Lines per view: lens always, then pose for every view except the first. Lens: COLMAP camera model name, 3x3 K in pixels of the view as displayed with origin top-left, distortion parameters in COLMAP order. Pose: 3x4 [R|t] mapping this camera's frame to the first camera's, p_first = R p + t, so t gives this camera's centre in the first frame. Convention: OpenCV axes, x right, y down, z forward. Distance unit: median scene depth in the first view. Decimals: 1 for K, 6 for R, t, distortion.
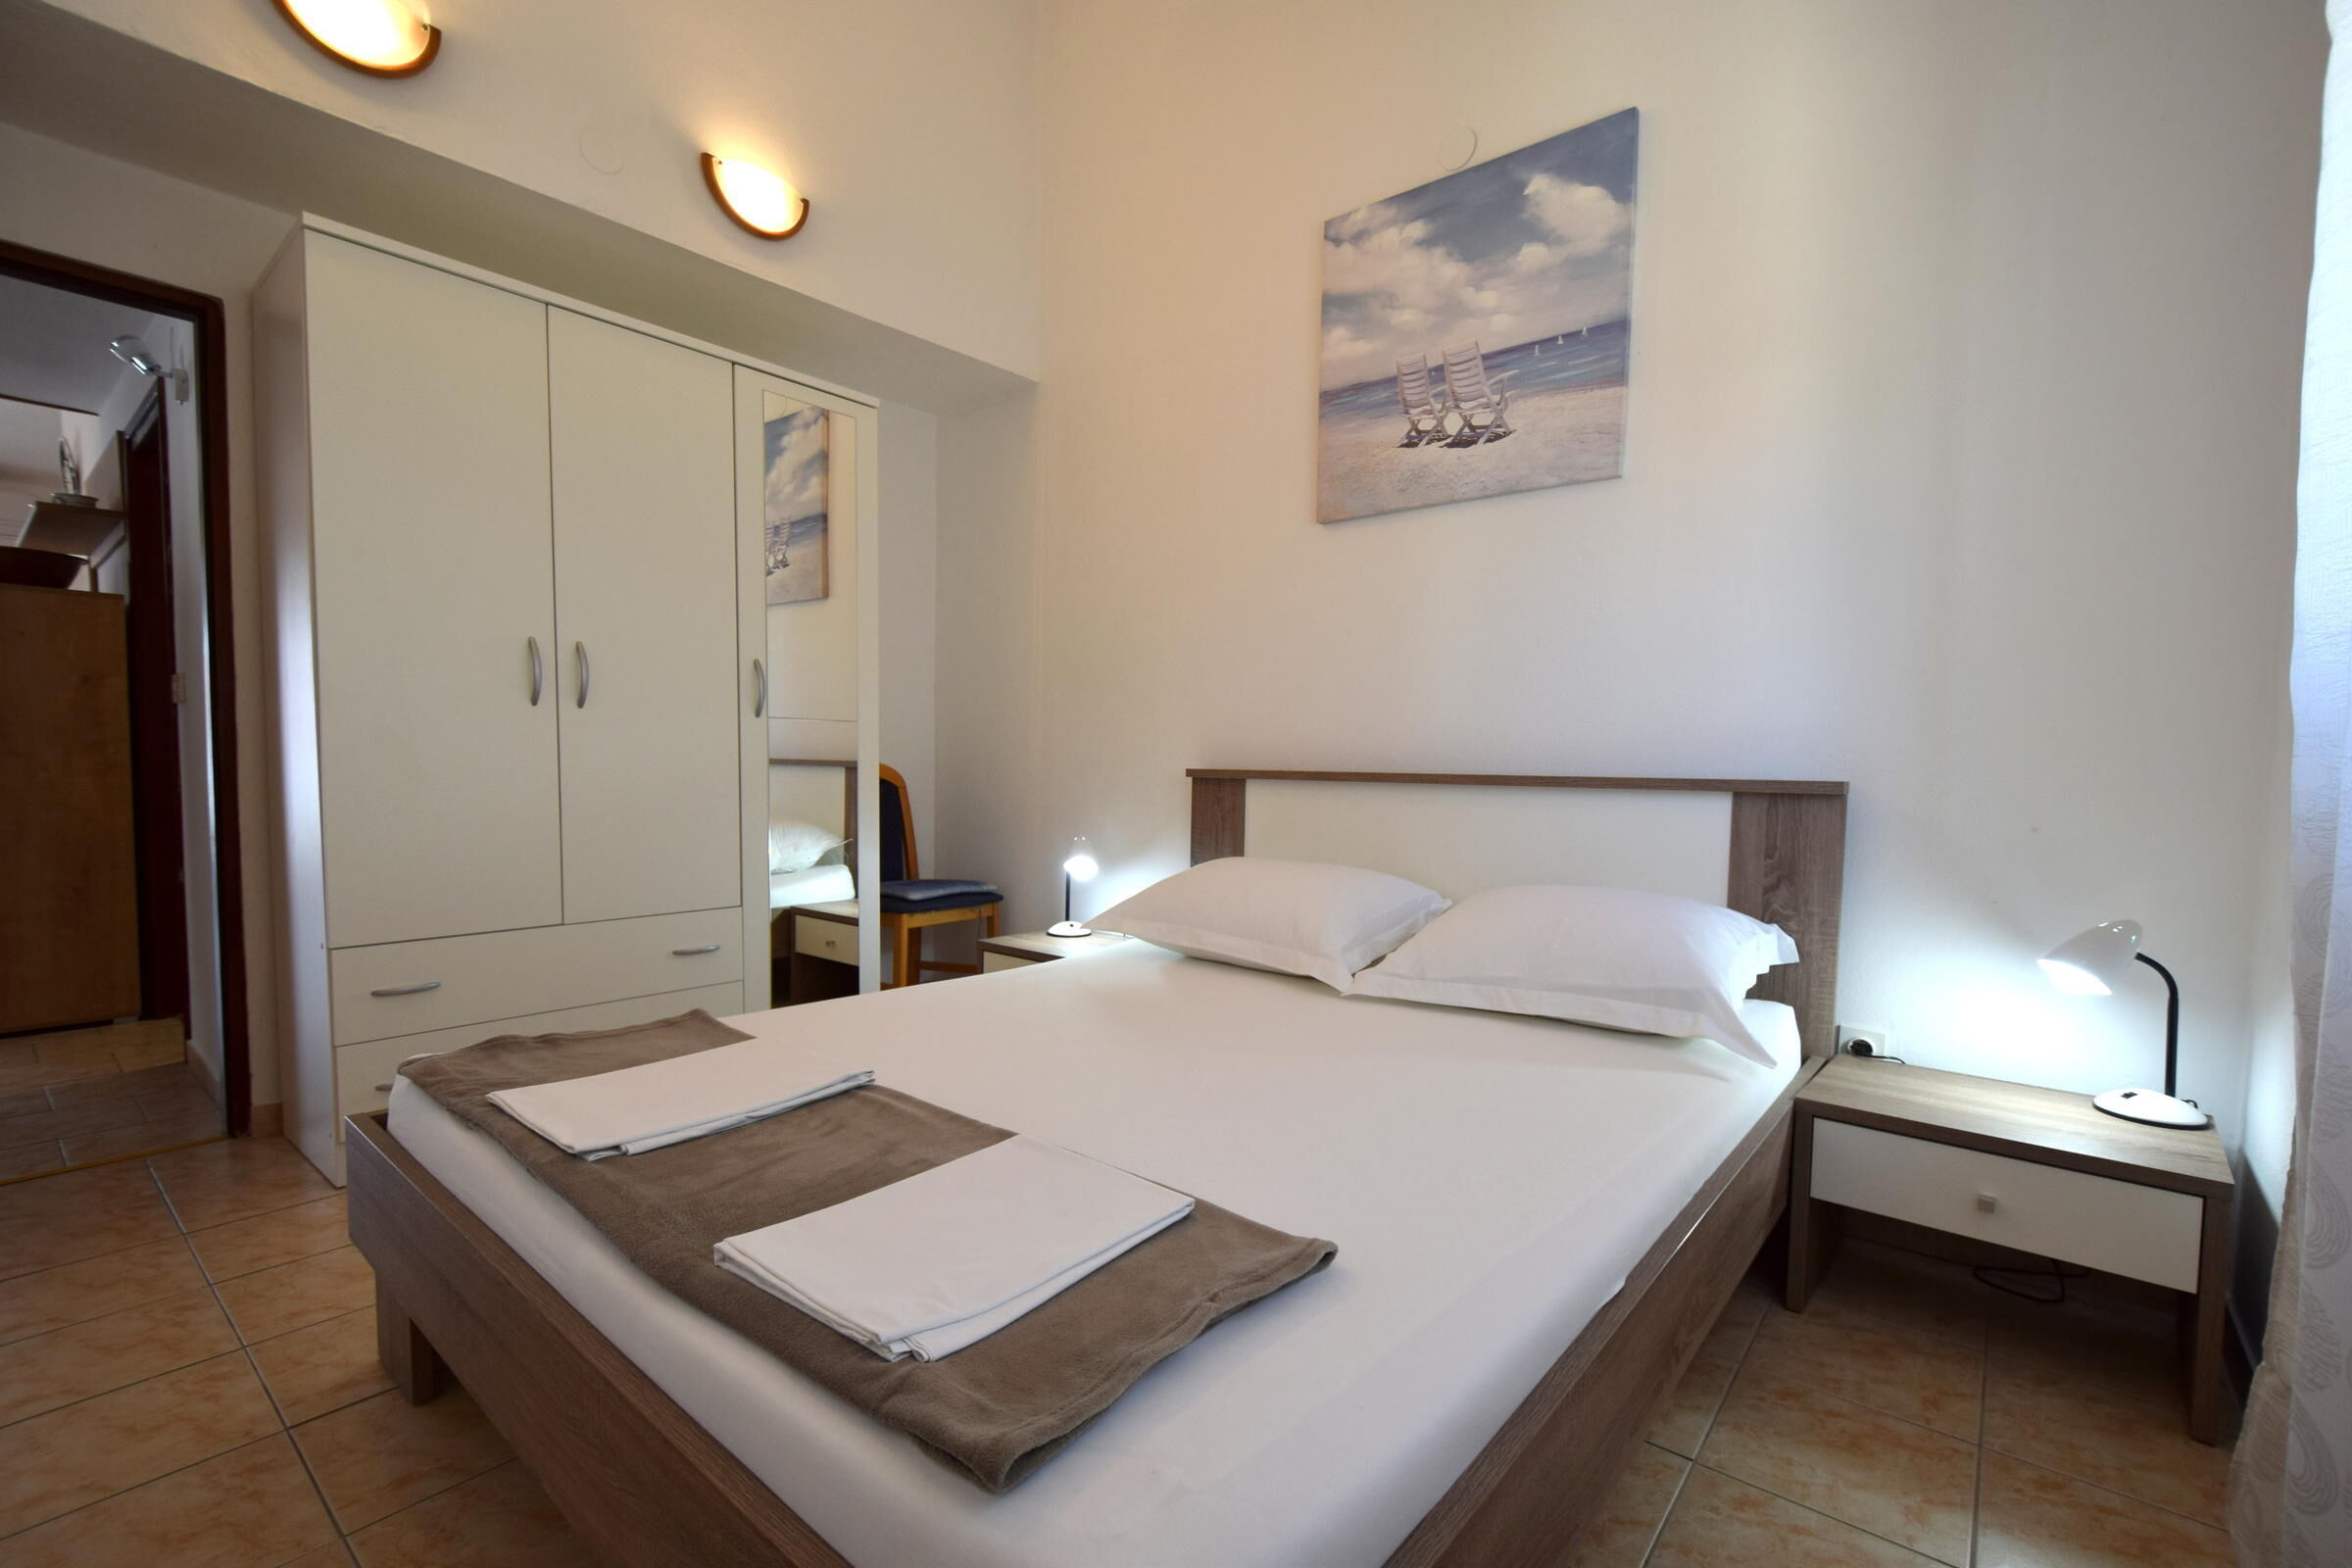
lens RADIAL K [[1005.3, 0, 1192.2], [0, 1005.3, 824.8], [0, 0, 1]] dist [-0.023540, 0.000306]
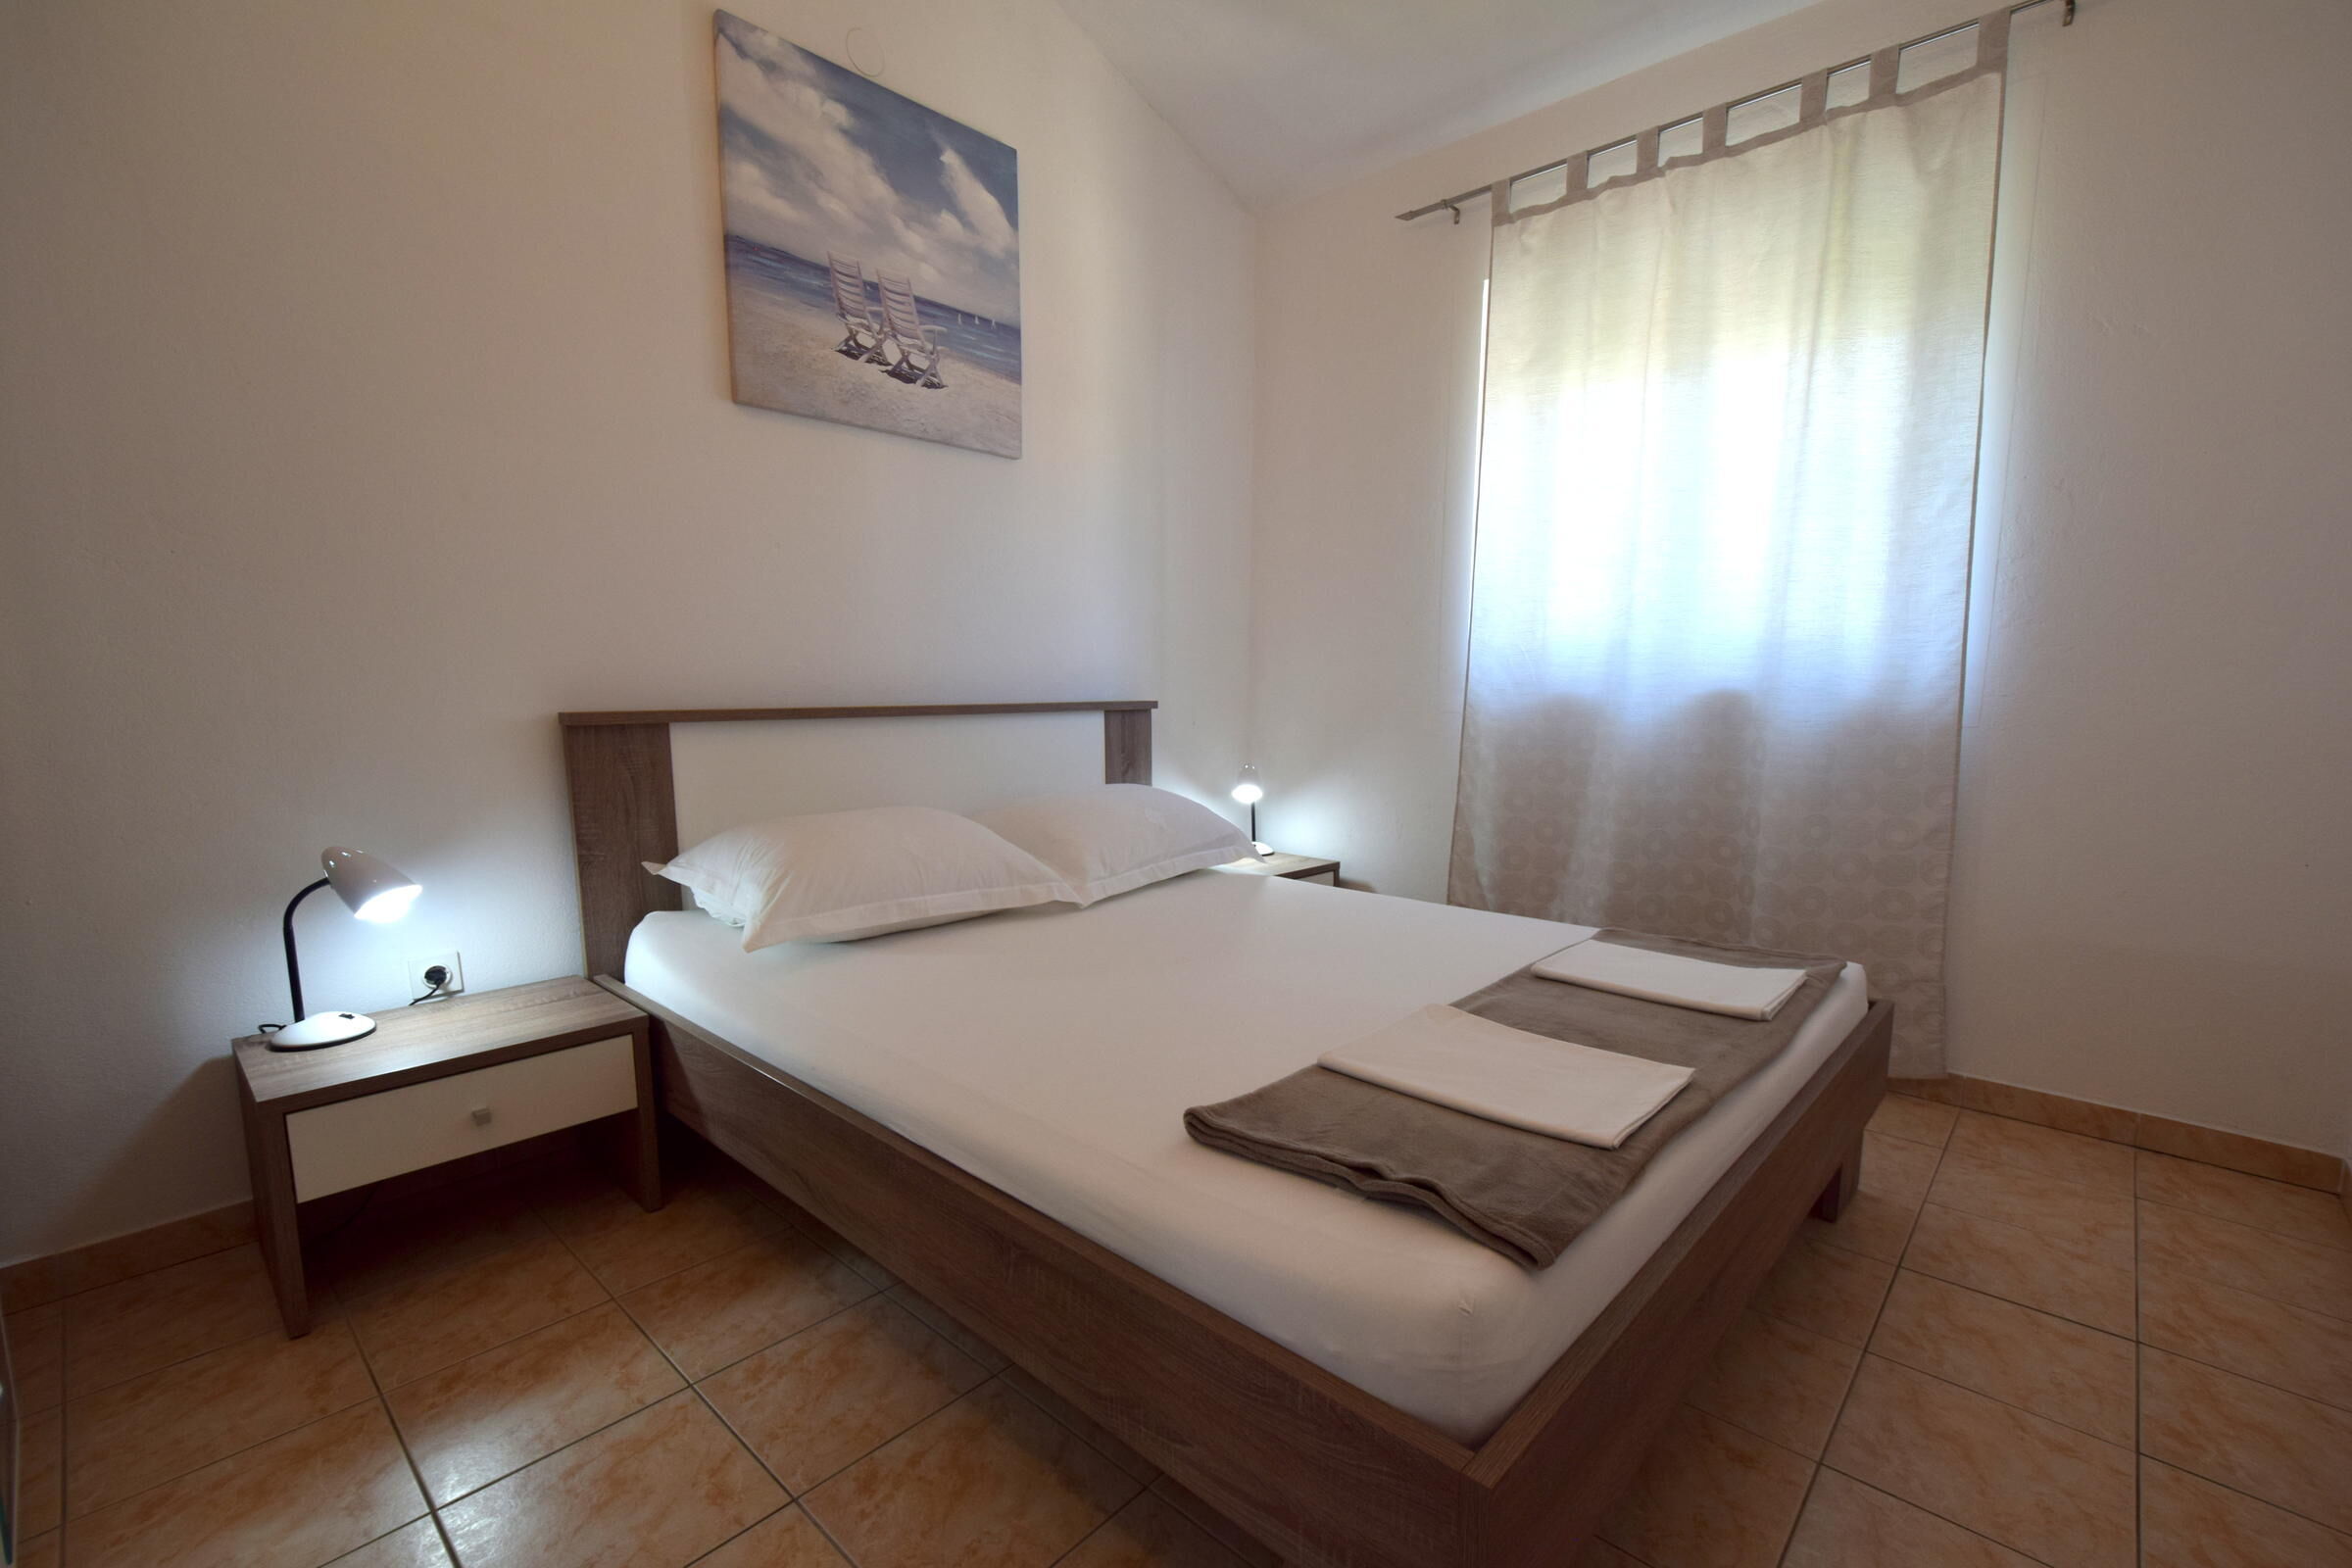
lens RADIAL K [[1074.0, 0, 1178.4], [0, 1074.0, 824.3], [0, 0, 1]] dist [0.009817, -0.011571]
pose [[0.033282, -0.138581, 0.989792, -0.849738], [0.073461, 0.988001, 0.135860, -0.061325], [-0.996743, 0.068190, 0.043063, 0.697644]]
